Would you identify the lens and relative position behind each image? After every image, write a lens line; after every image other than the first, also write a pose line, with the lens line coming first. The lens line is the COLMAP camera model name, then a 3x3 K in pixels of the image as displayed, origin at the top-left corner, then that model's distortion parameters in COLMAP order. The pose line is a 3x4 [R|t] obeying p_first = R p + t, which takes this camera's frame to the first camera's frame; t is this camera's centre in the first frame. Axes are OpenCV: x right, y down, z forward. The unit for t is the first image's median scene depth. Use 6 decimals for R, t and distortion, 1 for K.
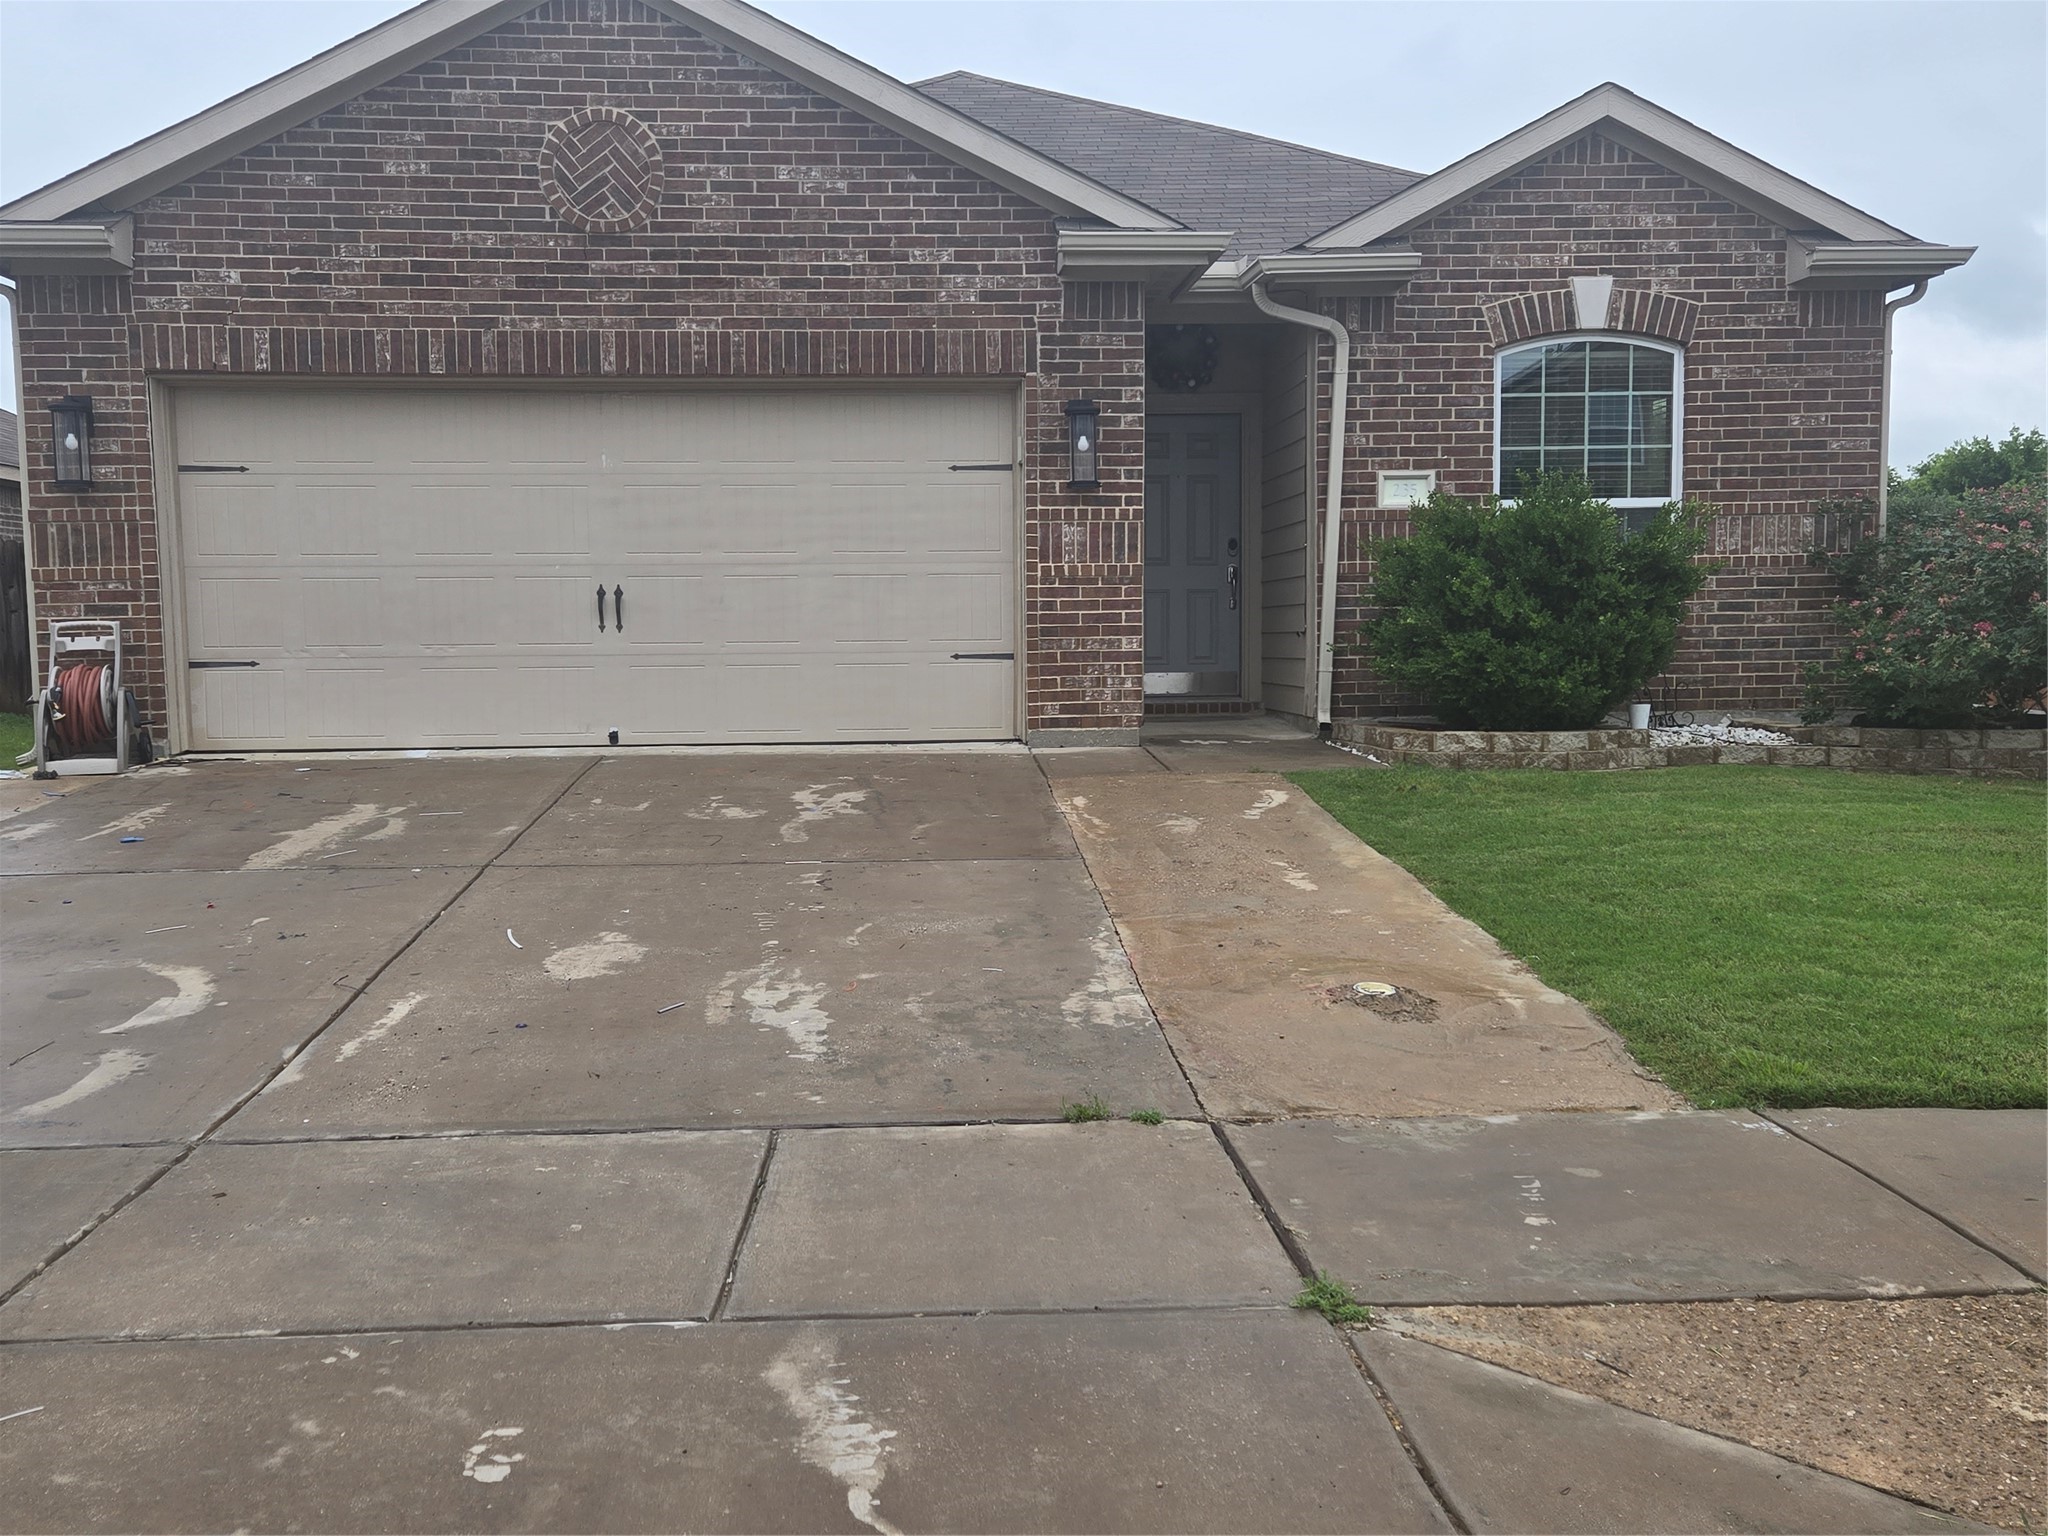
lens RADIAL K [[1907.6, 0, 1018.0], [0, 1907.6, 781.1], [0, 0, 1]] dist [0.065393, 0.000000]
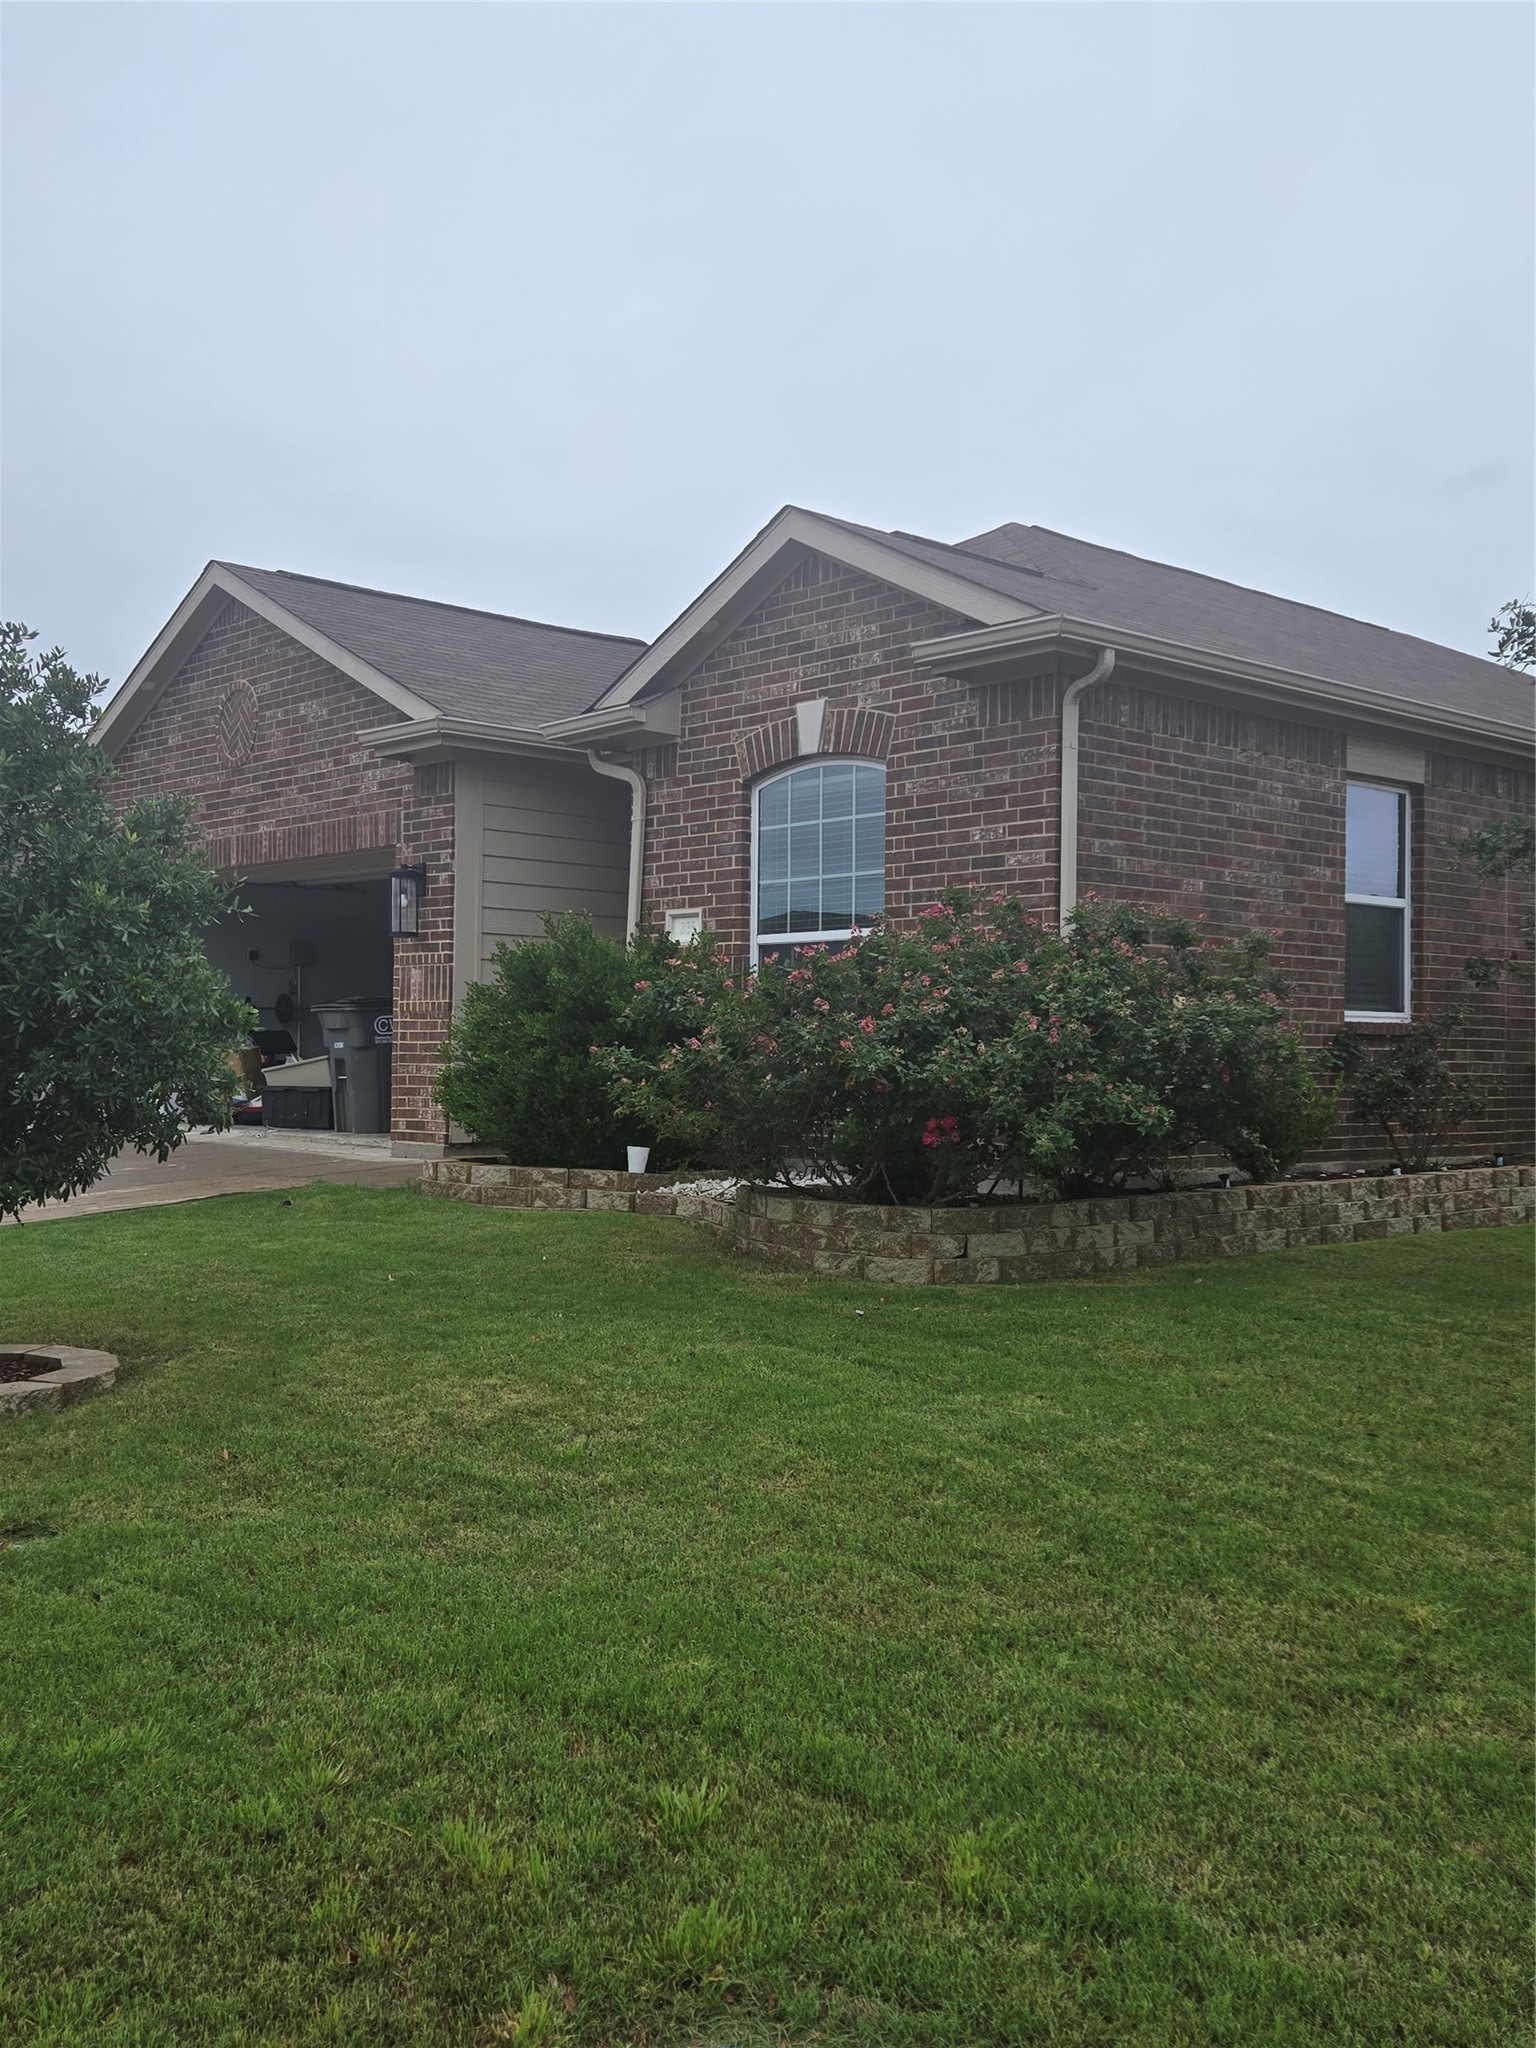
lens RADIAL K [[1883.9, 0, 766.7], [0, 1883.9, 1023.2], [0, 0, 1]] dist [0.078996, 0.000000]
pose [[0.632581, 0.005362, -0.774476, 1.067432], [-0.082312, 0.994778, -0.060344, -0.048546], [0.770108, 0.101922, 0.629719, 0.439313]]
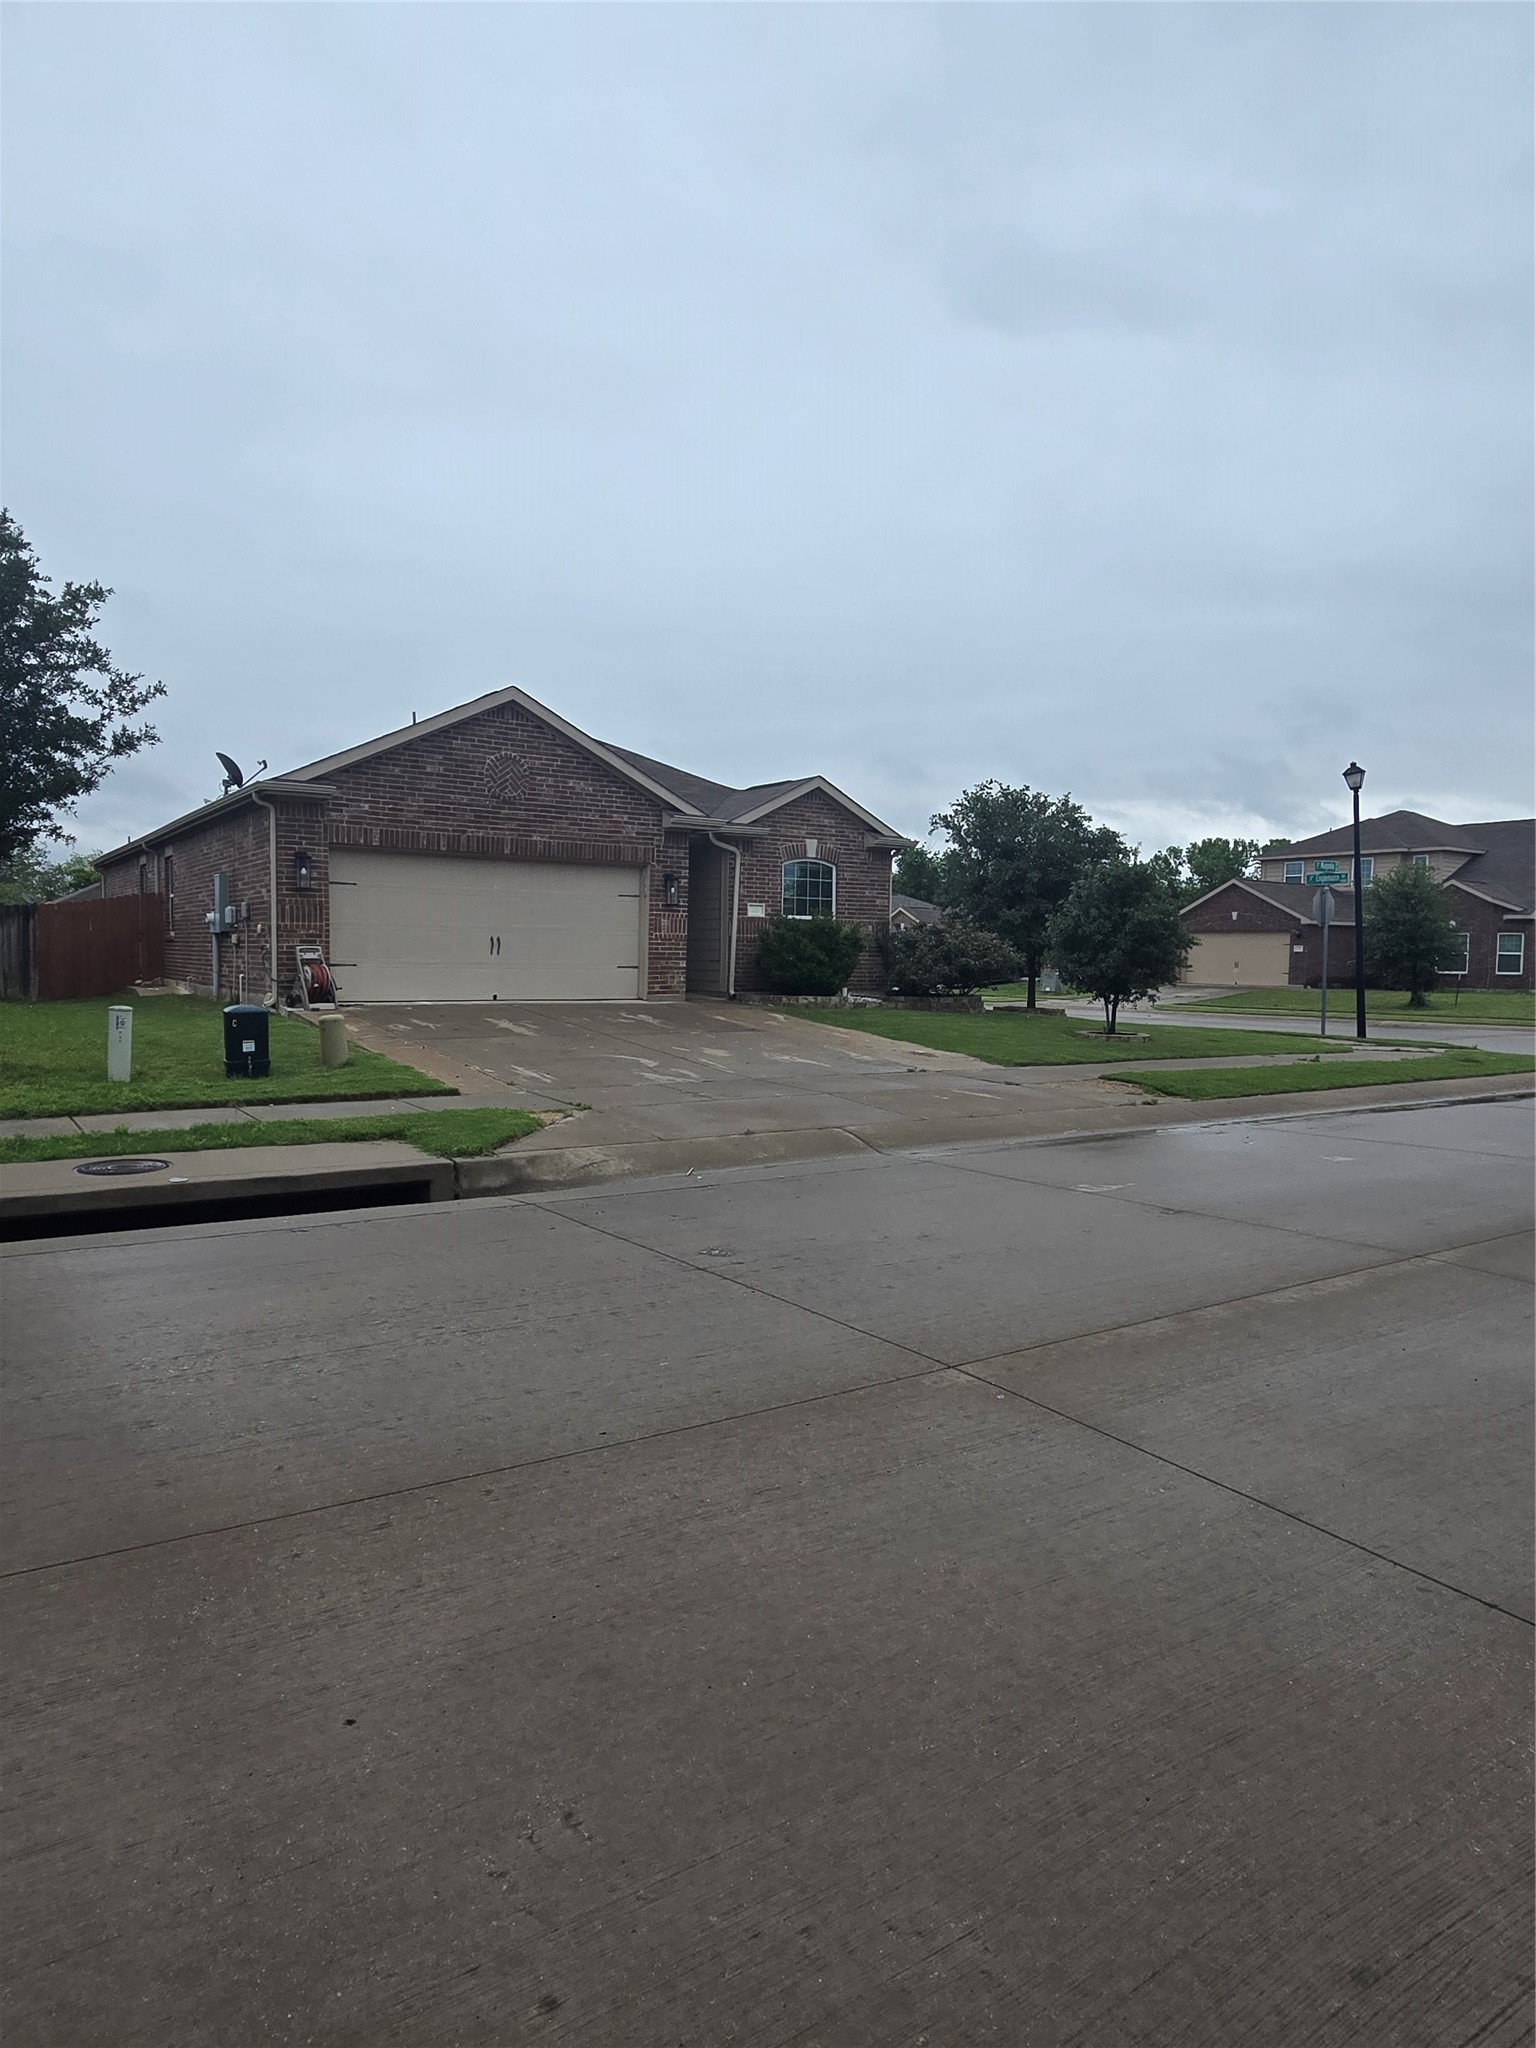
lens RADIAL K [[1226.9, 0, 763.1], [0, 1226.9, 1025.3], [0, 0, 1]] dist [-0.004464, 0.009210]
pose [[0.860112, -0.004706, 0.510083, -0.739843], [0.014792, 0.999767, -0.015719, 0.045116], [-0.509890, 0.021065, 0.859982, -0.561067]]
